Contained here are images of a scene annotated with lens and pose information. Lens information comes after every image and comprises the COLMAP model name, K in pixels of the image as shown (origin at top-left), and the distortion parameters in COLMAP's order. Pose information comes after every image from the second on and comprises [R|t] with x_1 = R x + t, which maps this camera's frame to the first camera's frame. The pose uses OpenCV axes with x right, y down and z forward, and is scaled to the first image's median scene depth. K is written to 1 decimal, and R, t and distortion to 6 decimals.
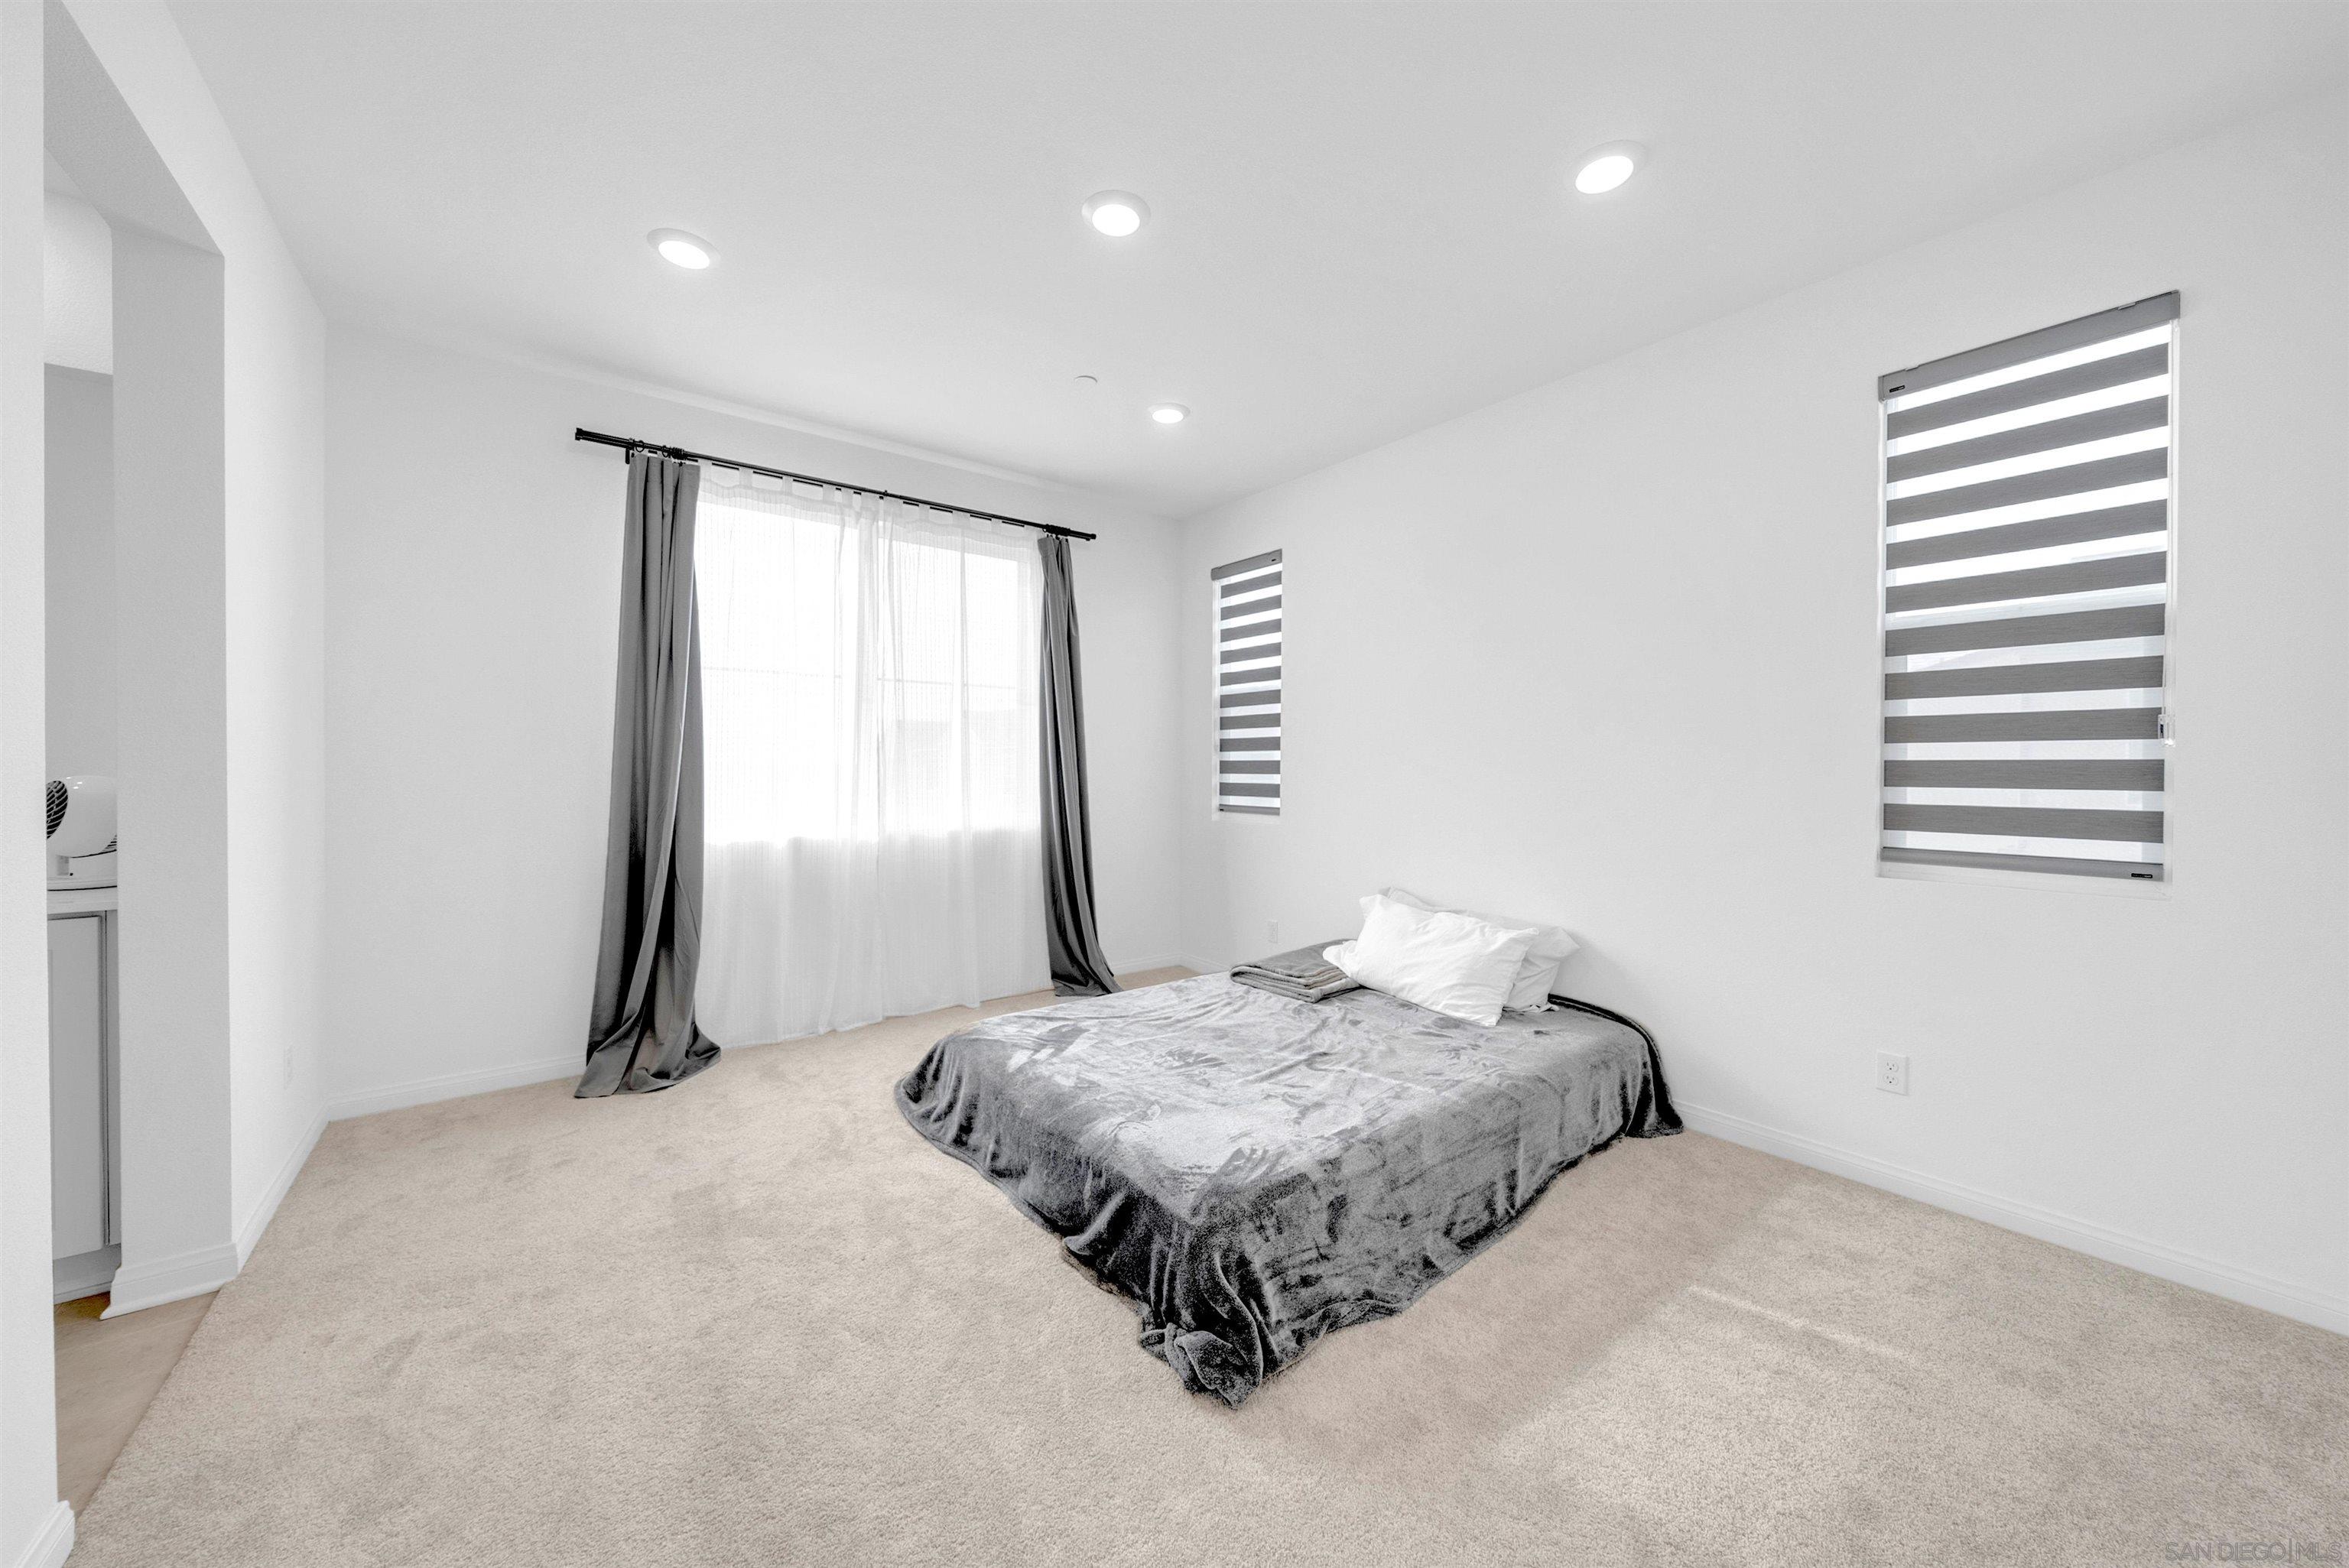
lens RADIAL K [[871.6, 0, 1170.4], [0, 871.6, 774.9], [0, 0, 1]] dist [-0.000733, 0.000206]
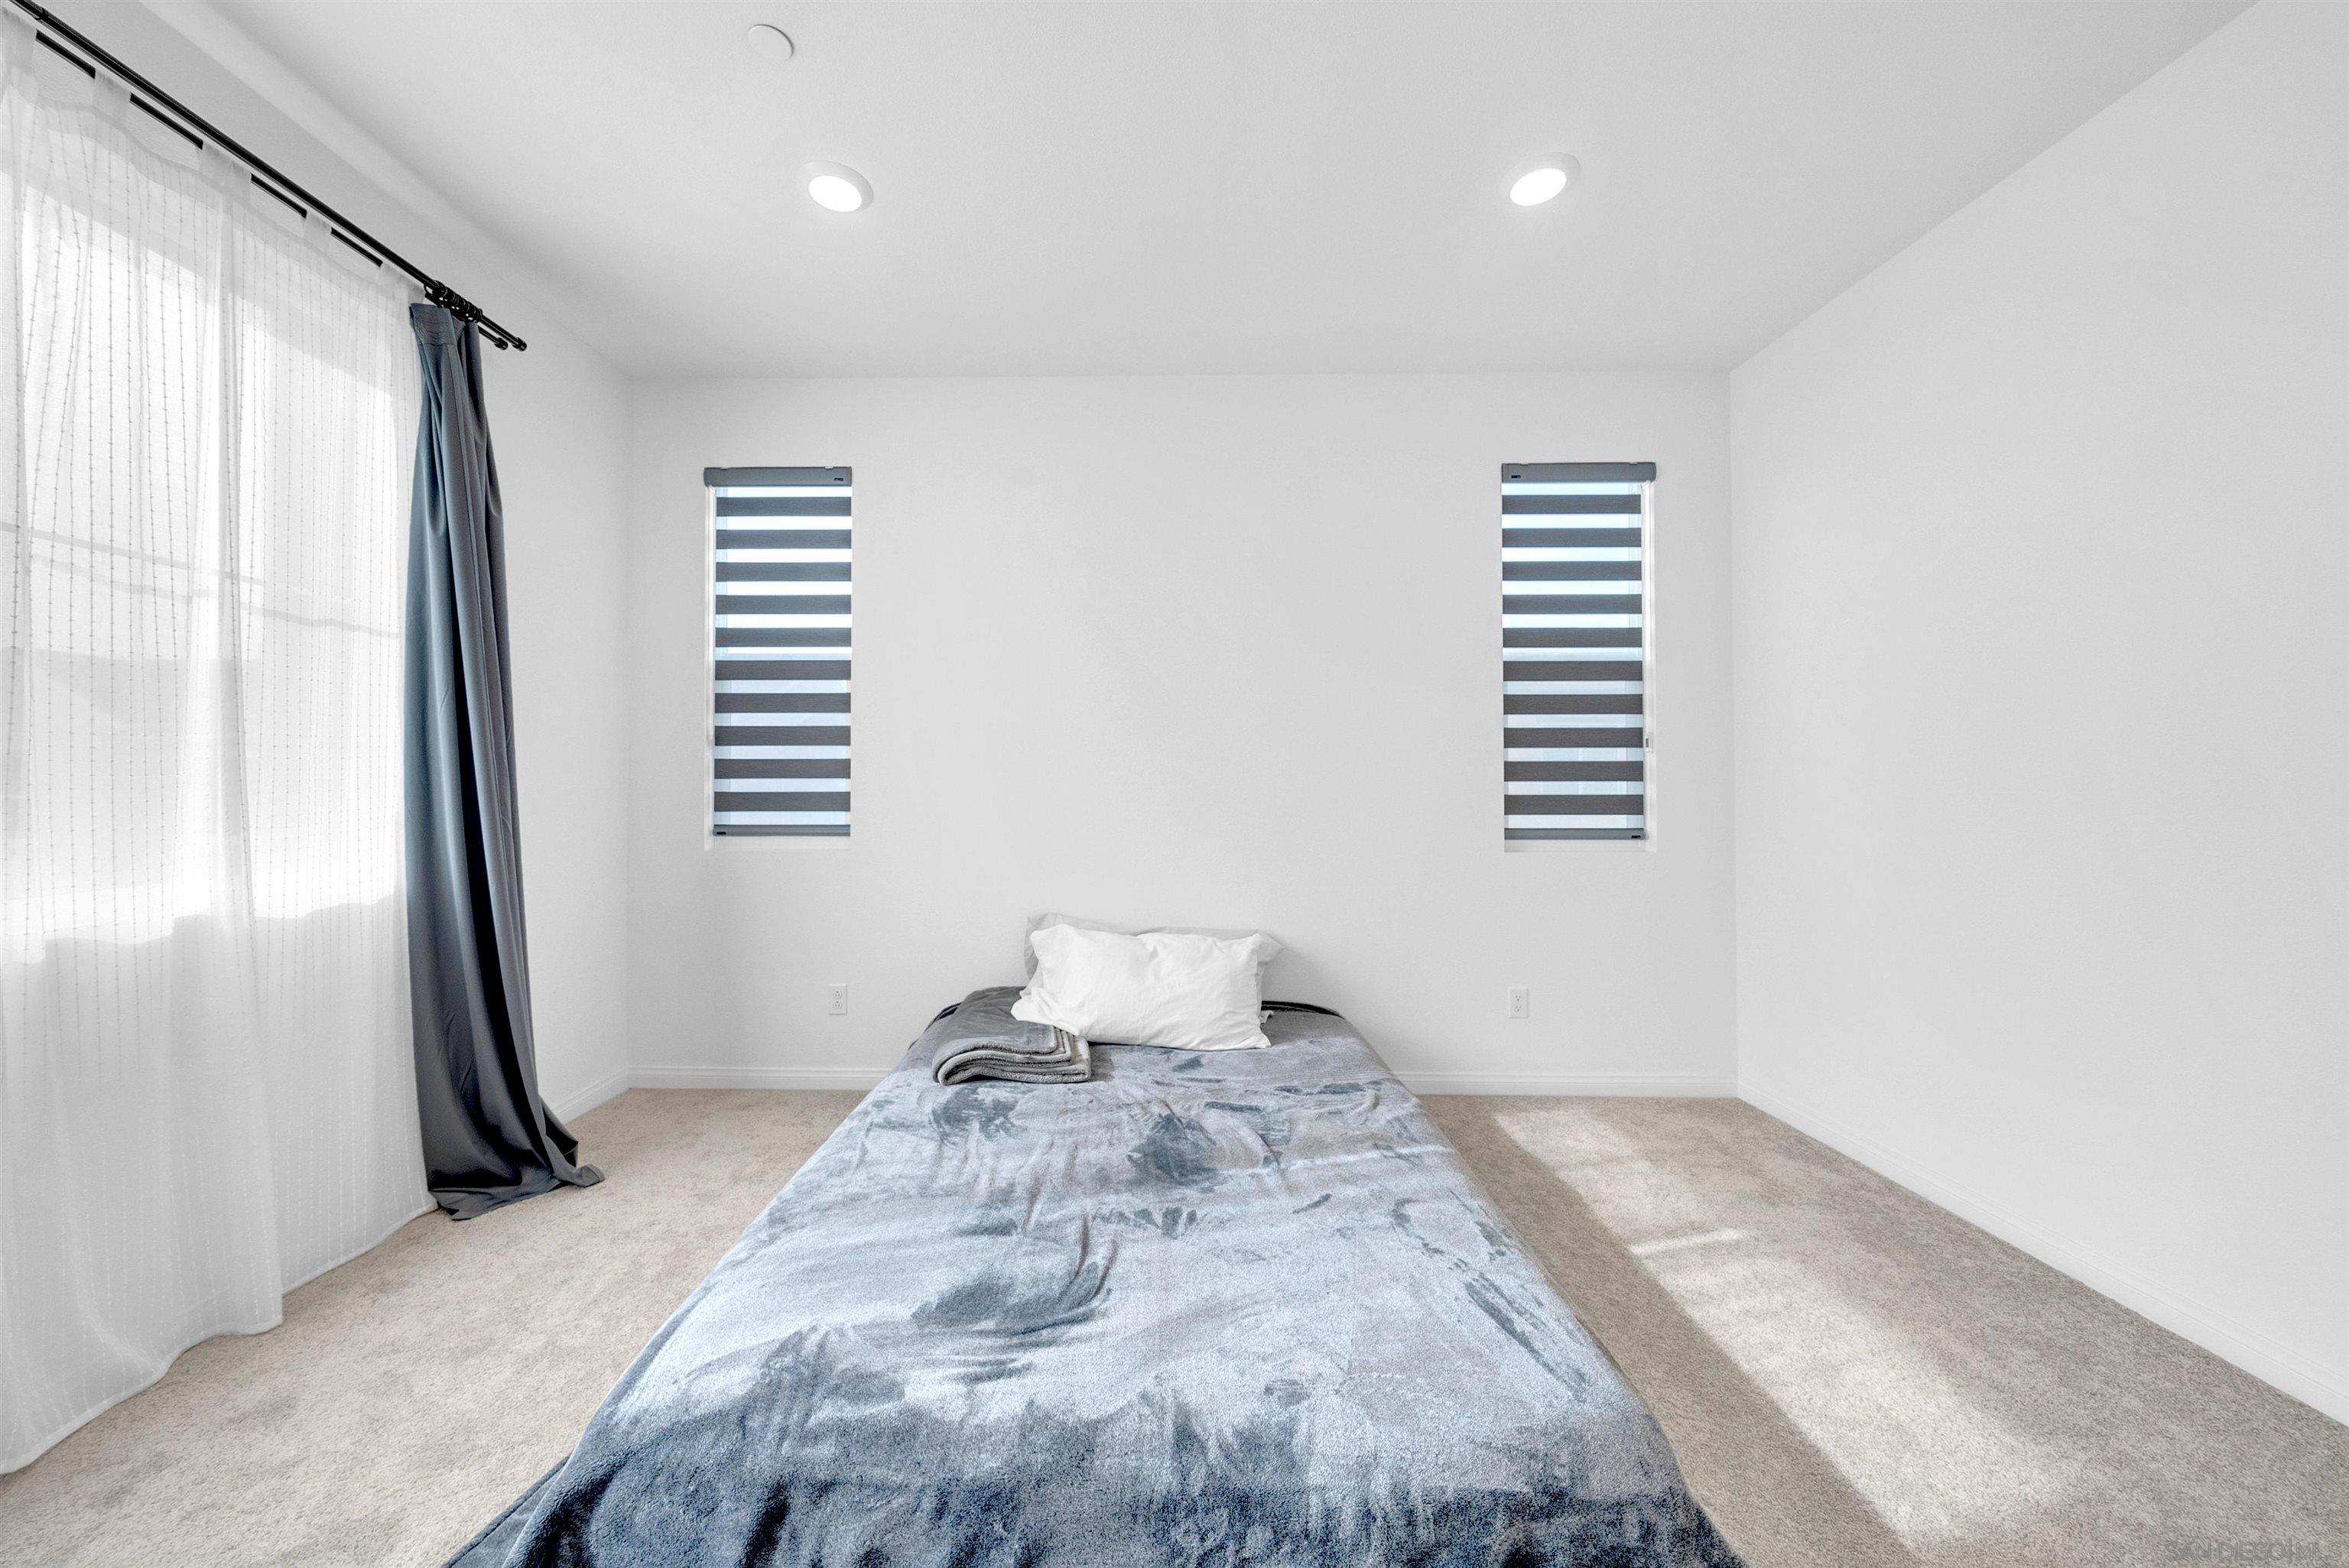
lens RADIAL K [[841.2, 0, 1167.3], [0, 841.2, 770.4], [0, 0, 1]] dist [-0.000359, -0.000038]
pose [[0.599558, 0.004123, 0.800321, -0.273376], [0.010430, 0.999862, -0.012964, 0.004547], [-0.800263, 0.016120, 0.599432, 0.374454]]
